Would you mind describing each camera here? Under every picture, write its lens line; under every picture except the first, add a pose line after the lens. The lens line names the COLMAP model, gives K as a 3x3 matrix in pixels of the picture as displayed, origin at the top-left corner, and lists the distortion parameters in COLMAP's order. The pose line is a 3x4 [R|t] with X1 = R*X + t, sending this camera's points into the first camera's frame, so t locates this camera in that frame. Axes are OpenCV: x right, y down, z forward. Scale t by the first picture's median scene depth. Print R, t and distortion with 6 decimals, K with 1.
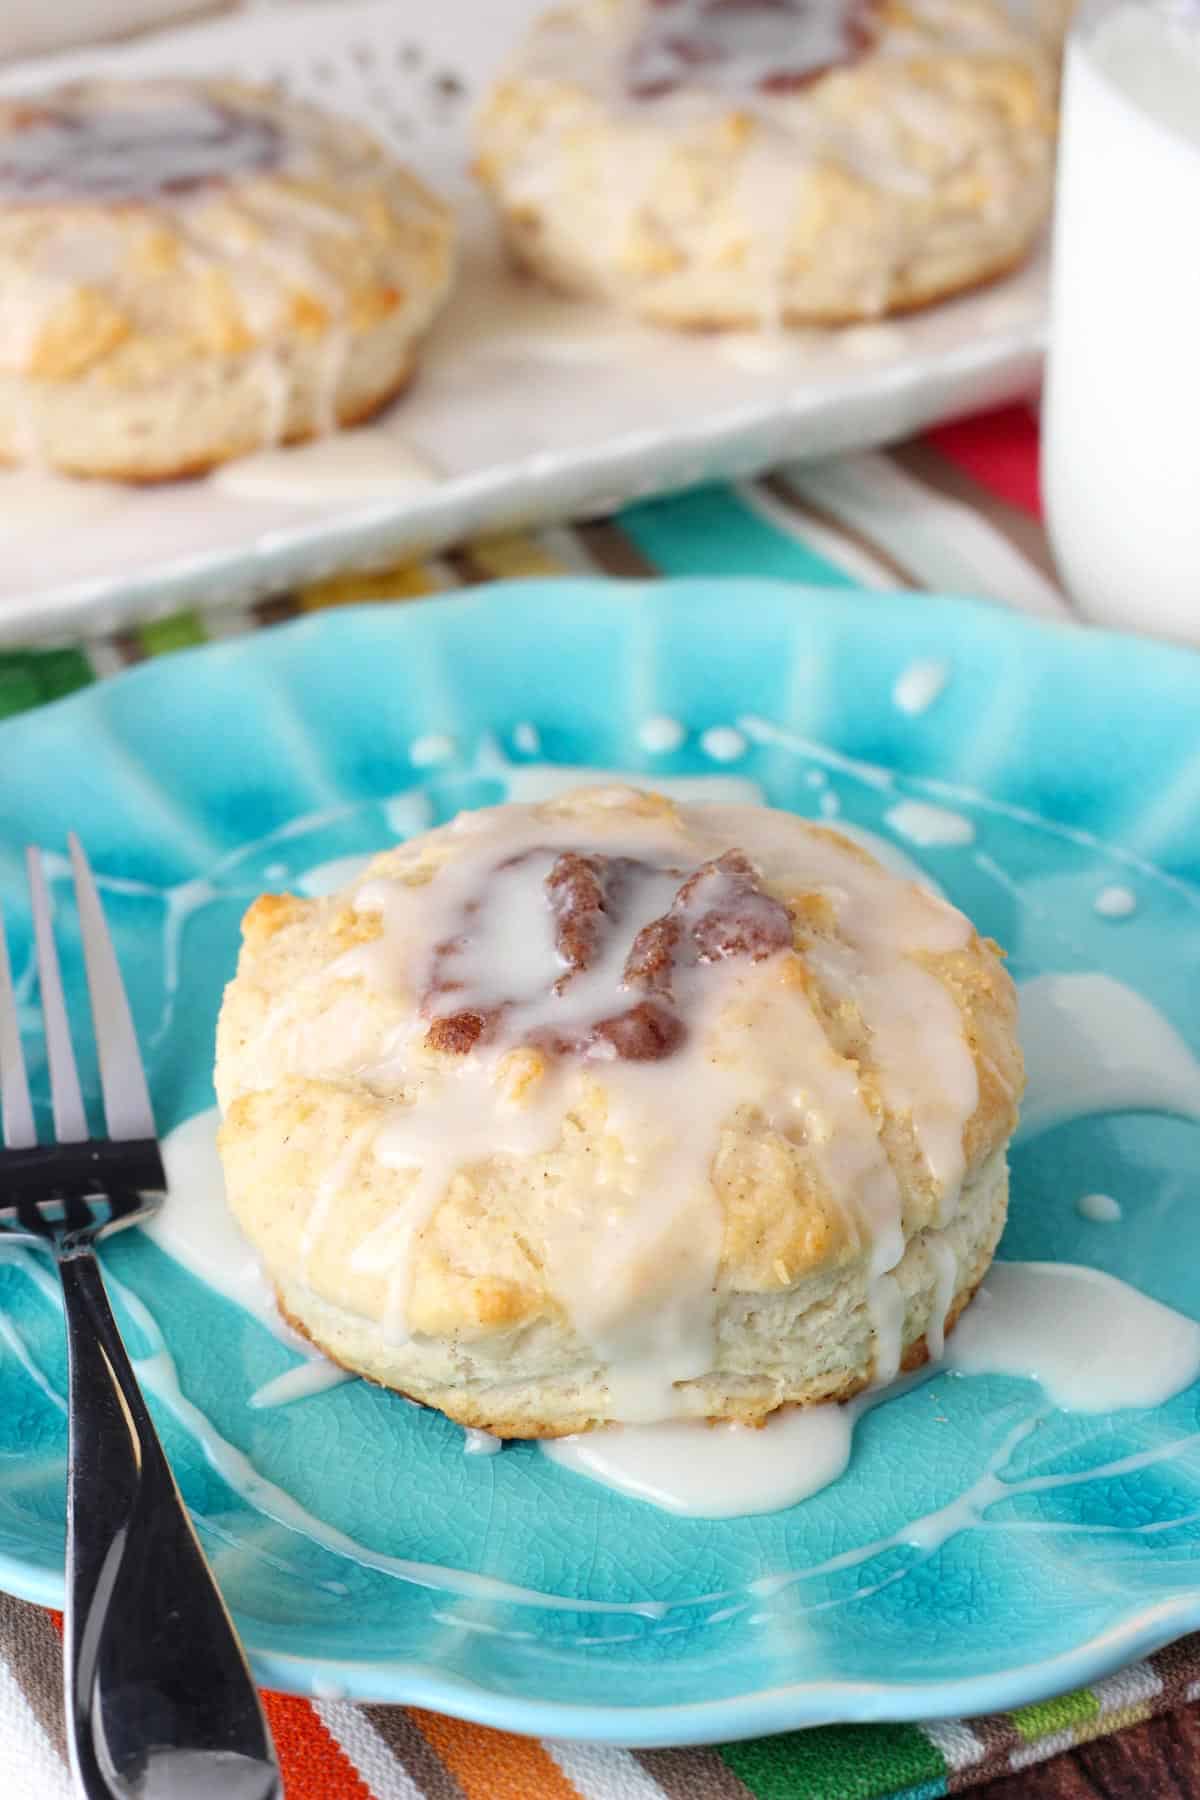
lens RADIAL K [[4610.5, 0, 600.1], [0, 4610.5, 900.4], [0, 0, 1]] dist [-0.069619, -0.316603]
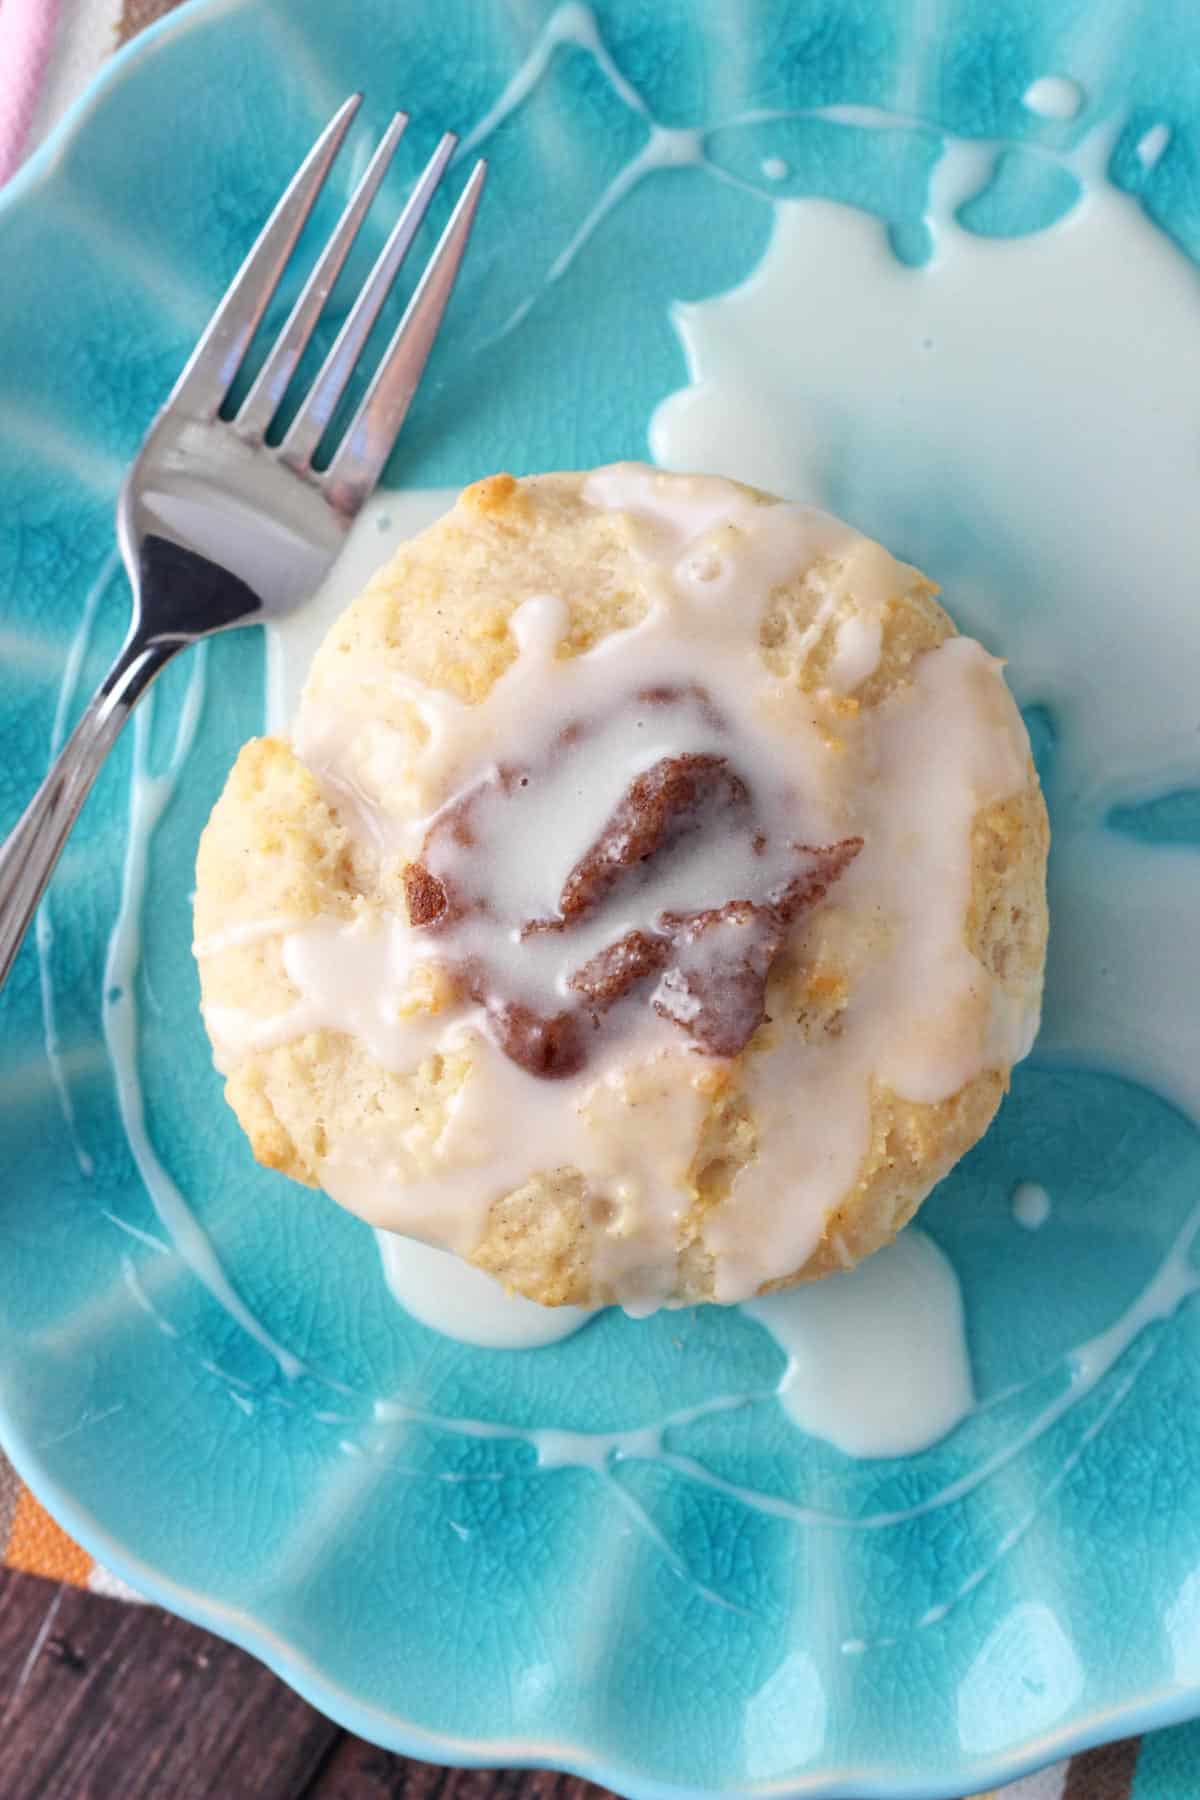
lens RADIAL K [[4610.5, 0, 600.1], [0, 4610.5, 900.4], [0, 0, 1]] dist [-0.069619, -0.316603]
pose [[0.763523, 0.644879, -0.034094, 0.032360], [-0.371145, 0.481408, 0.794039, -0.771215], [0.528473, -0.593613, 0.606910, 0.422681]]
